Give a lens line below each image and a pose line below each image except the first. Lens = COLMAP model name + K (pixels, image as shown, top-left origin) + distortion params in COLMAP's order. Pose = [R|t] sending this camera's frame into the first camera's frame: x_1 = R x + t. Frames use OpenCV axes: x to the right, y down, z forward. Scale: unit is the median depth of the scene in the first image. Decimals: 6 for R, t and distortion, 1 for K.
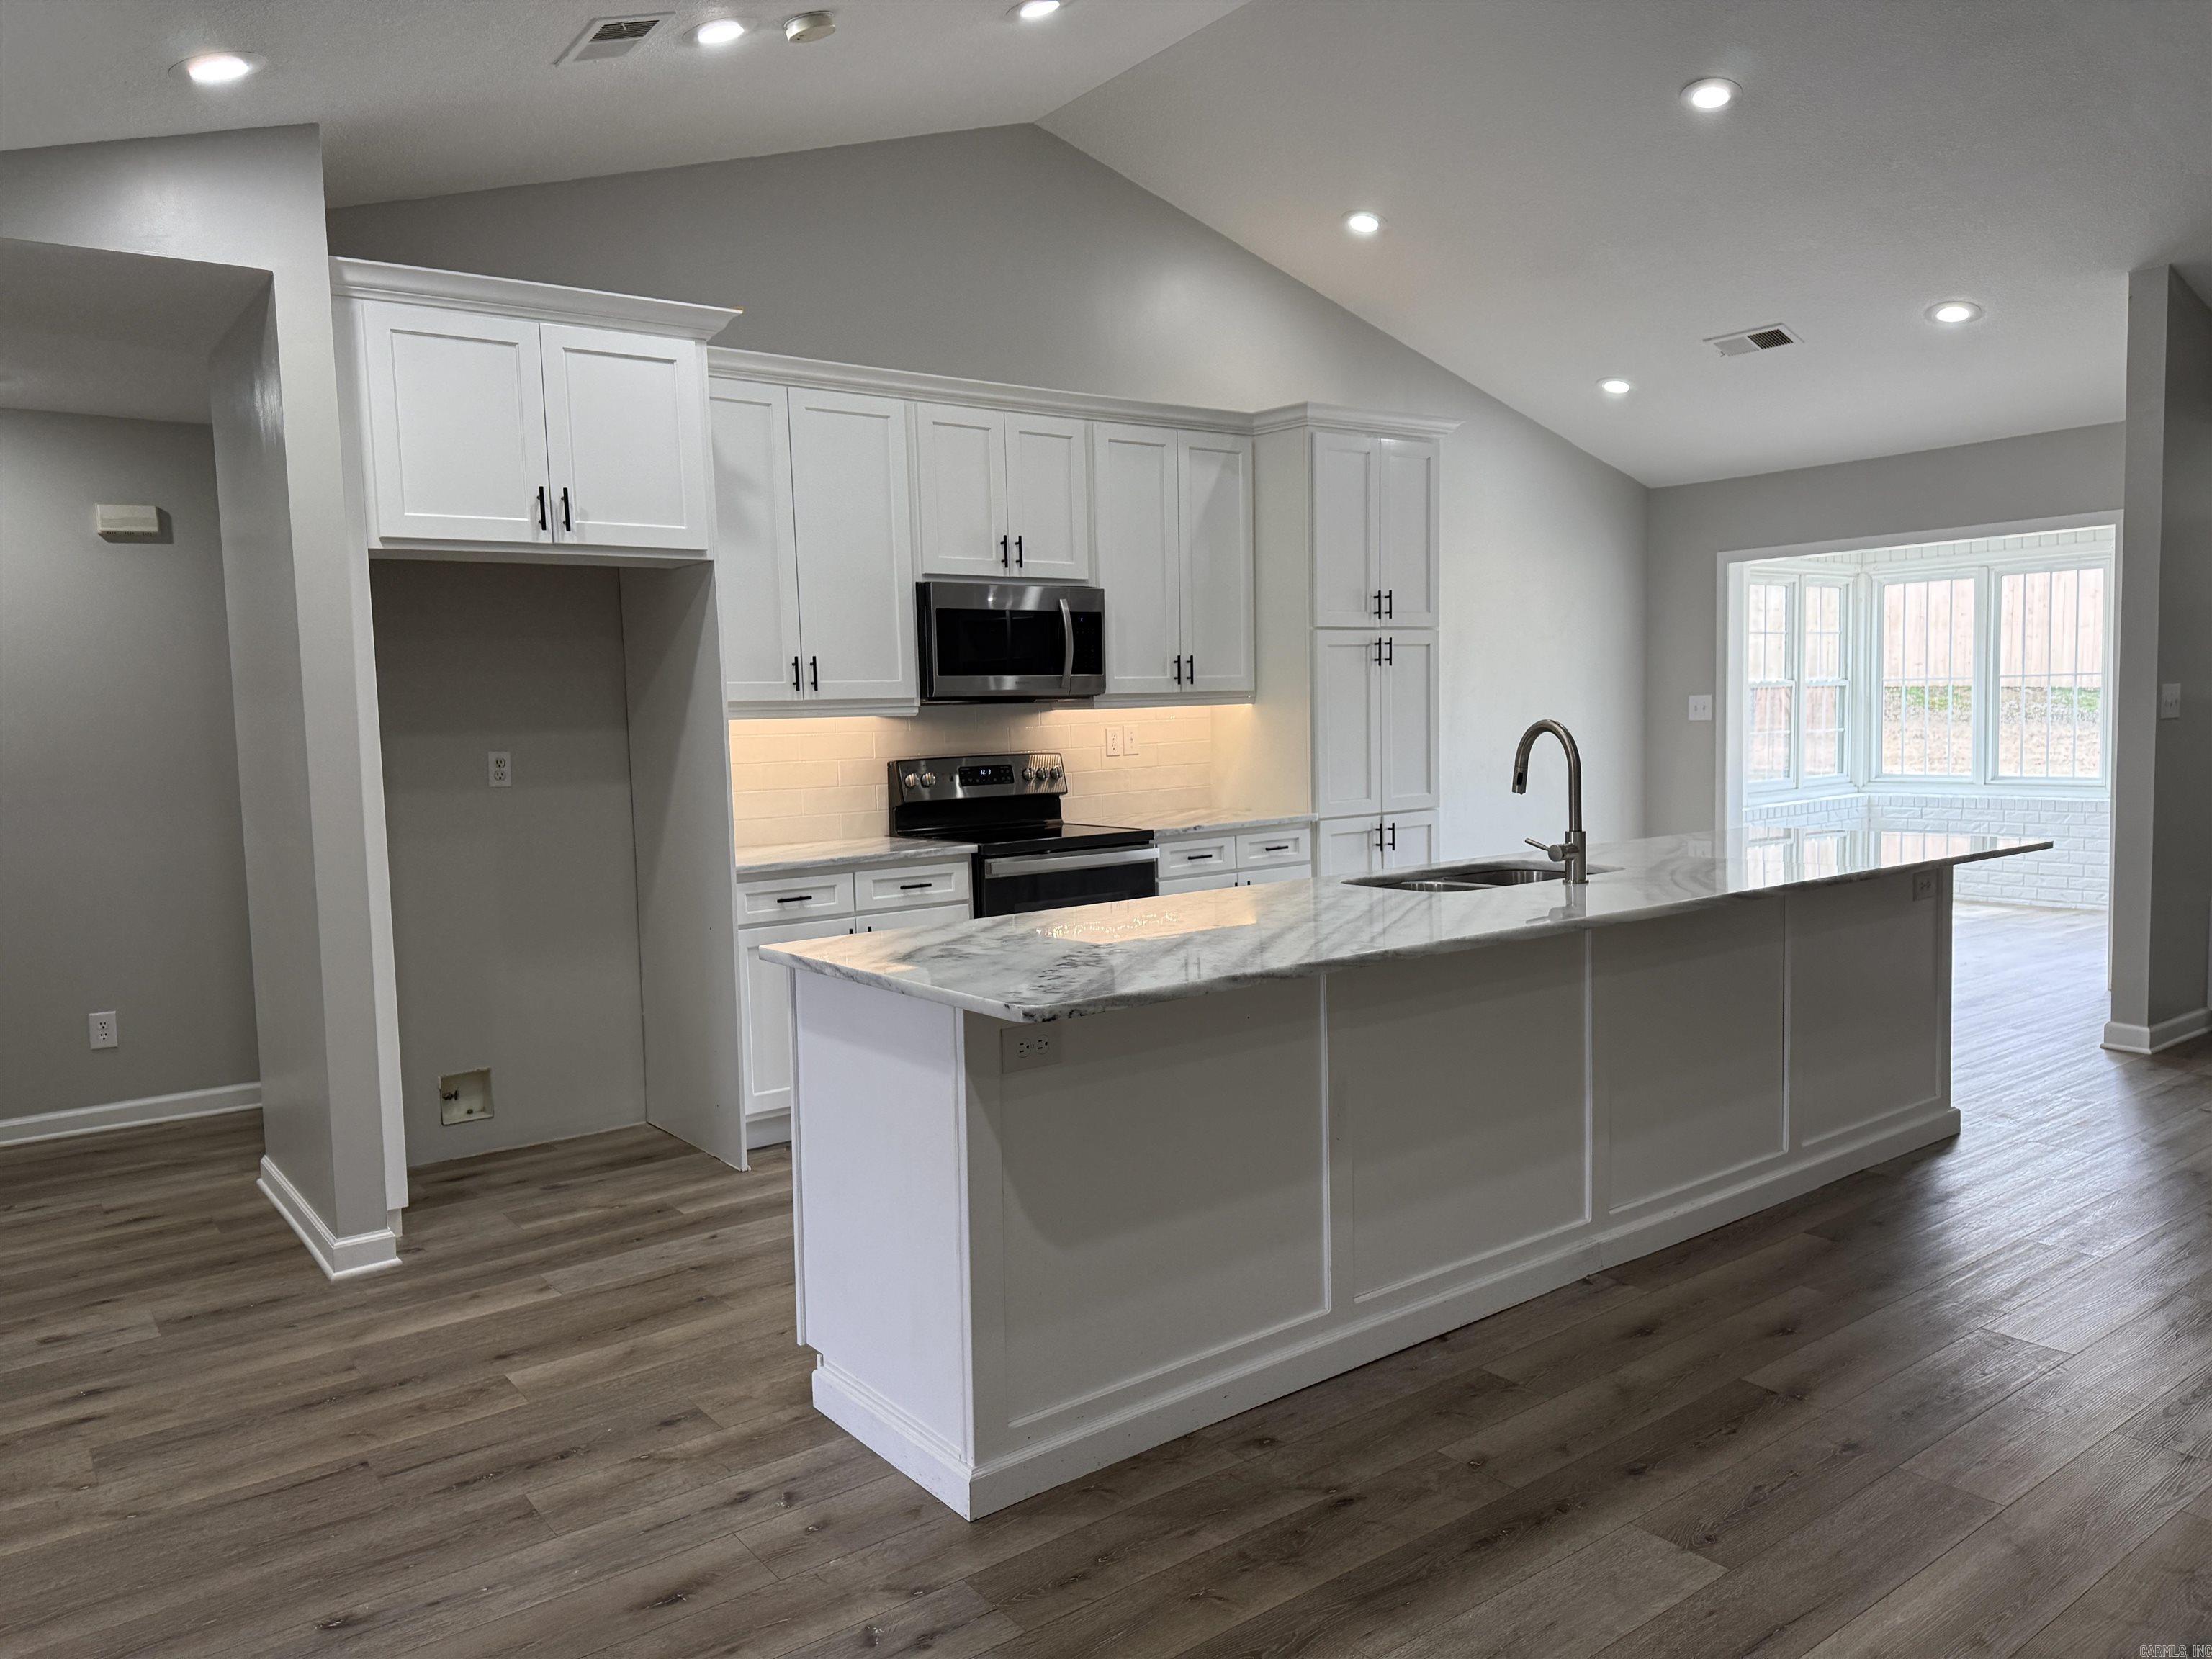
lens RADIAL K [[1586.0, 0, 1103.4], [0, 1586.0, 840.3], [0, 0, 1]] dist [0.009561, -0.006720]
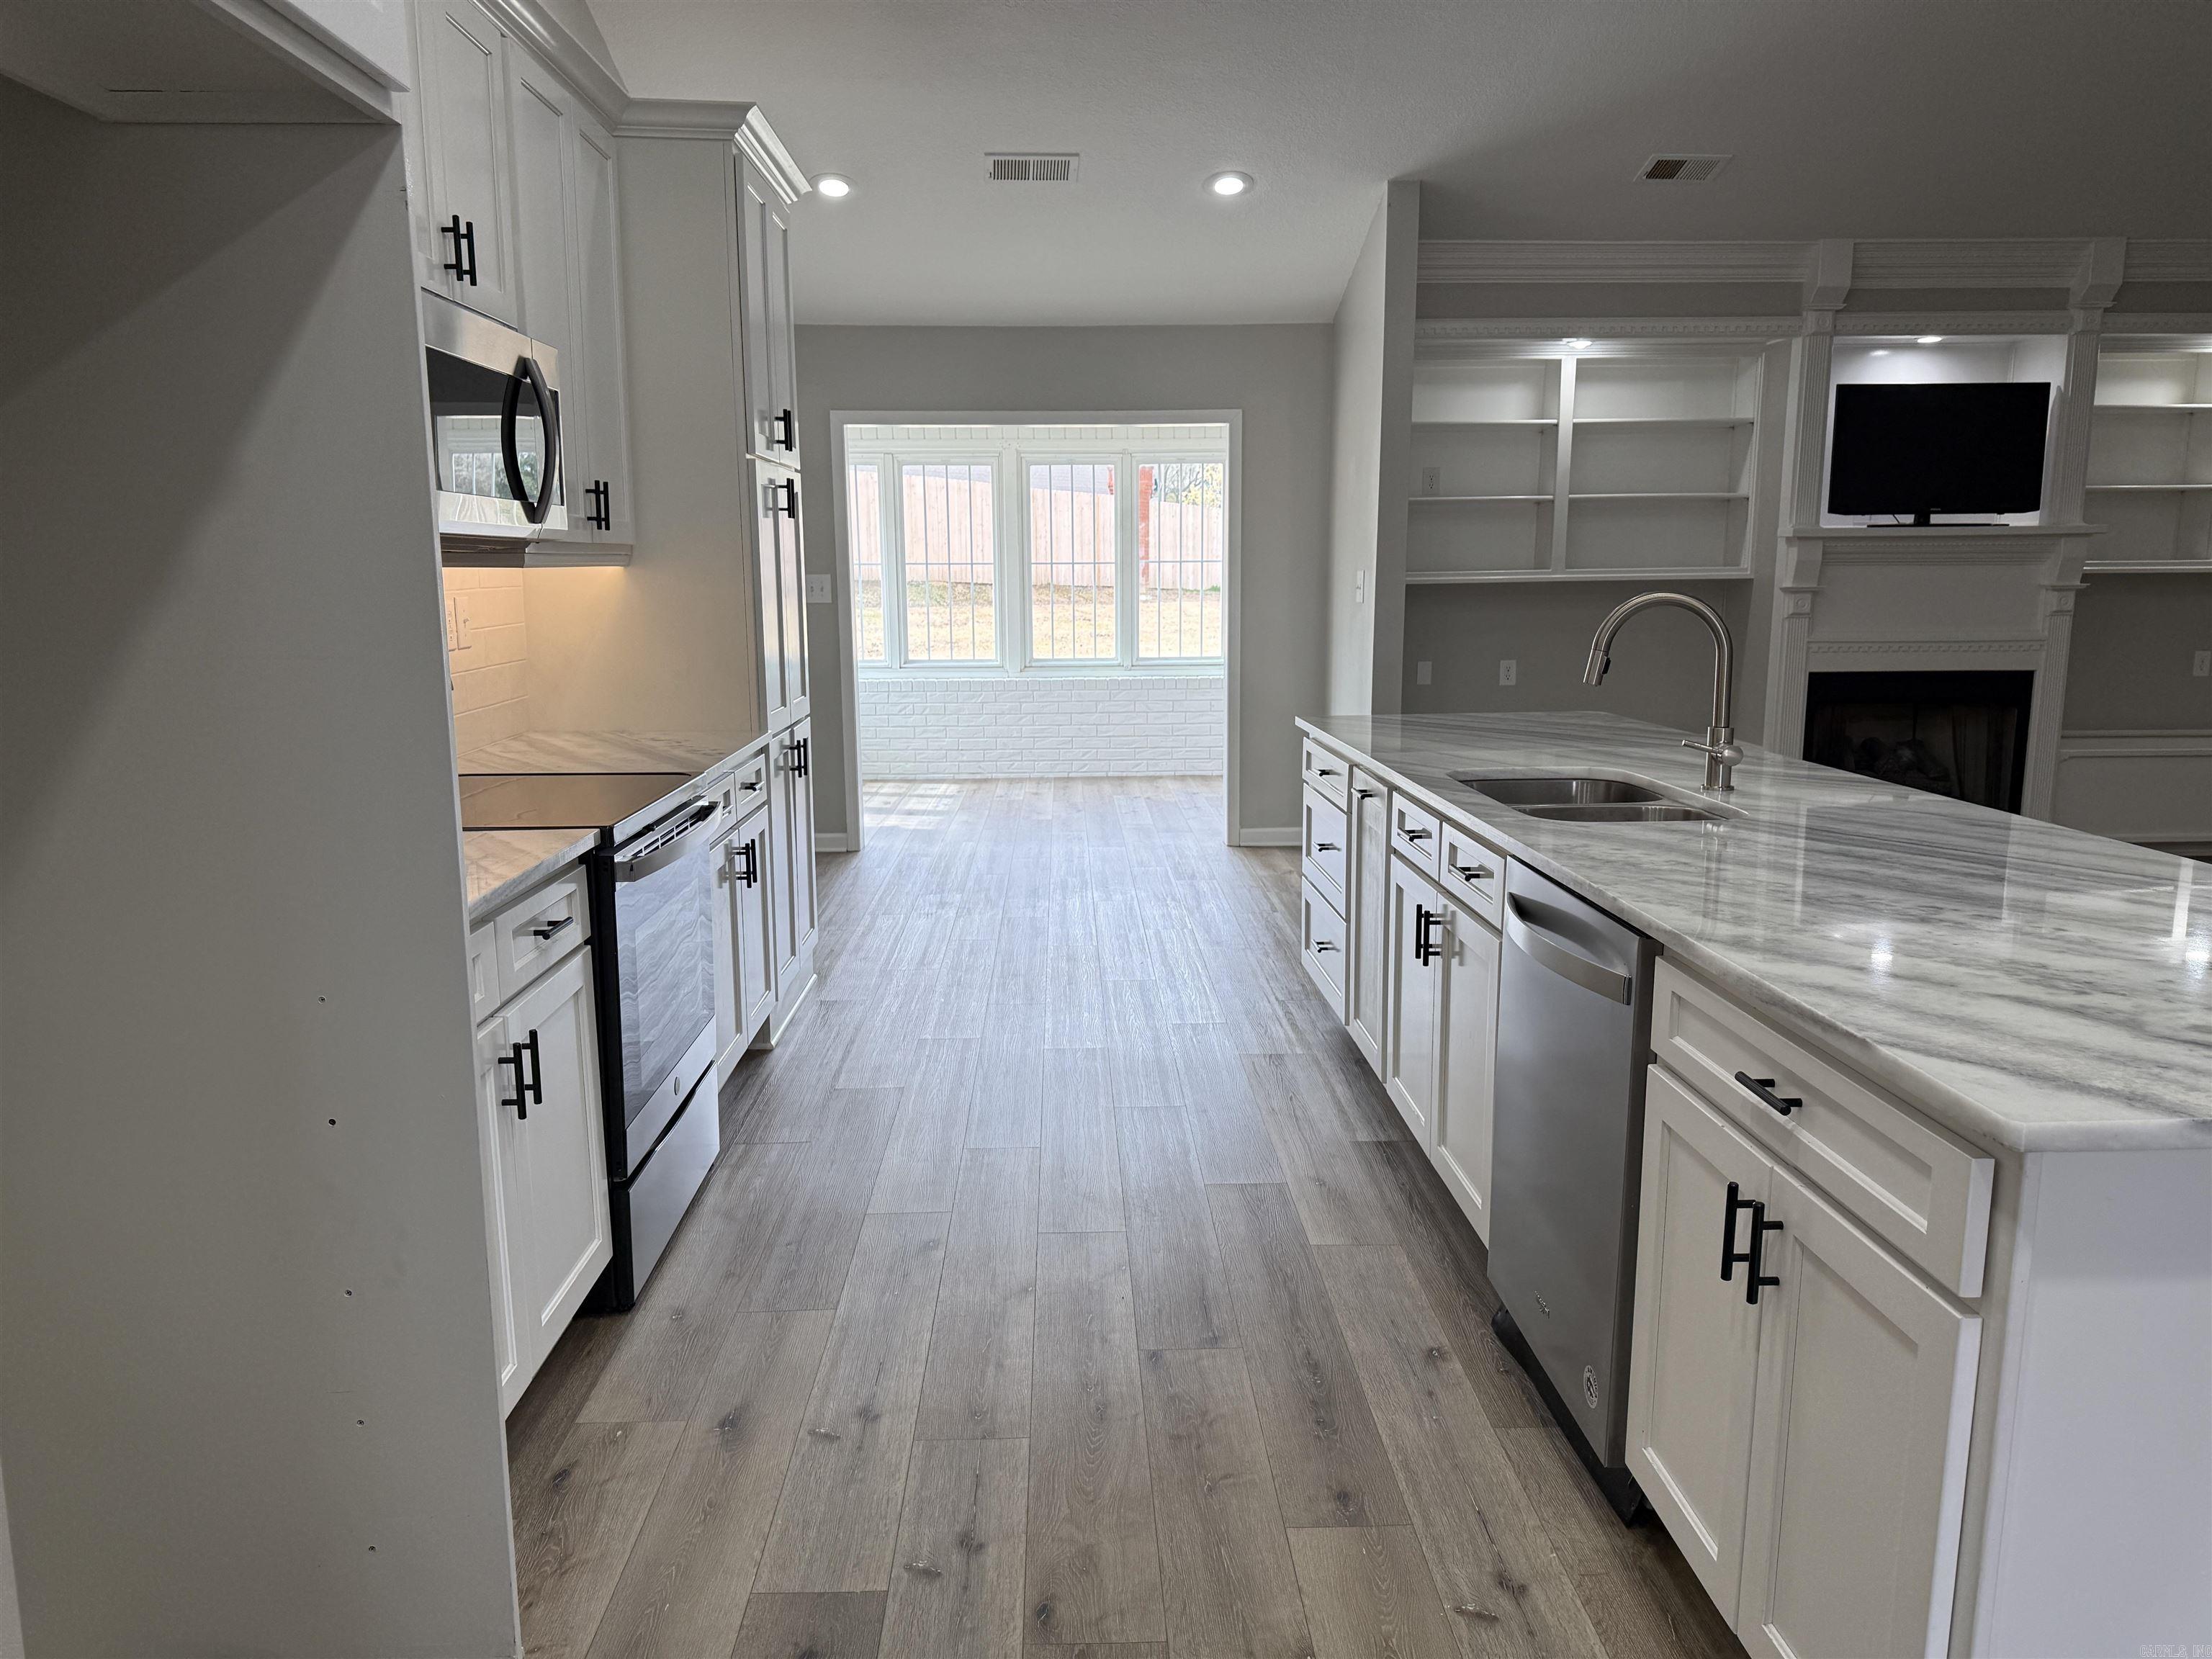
lens RADIAL K [[1578.2, 0, 1087.4], [0, 1578.2, 840.0], [0, 0, 1]] dist [0.048459, -0.065518]
pose [[0.590536, -0.122750, 0.797621, -0.396251], [0.066497, 0.992405, 0.103495, -0.041720], [-0.804267, -0.008078, 0.594213, 0.533170]]
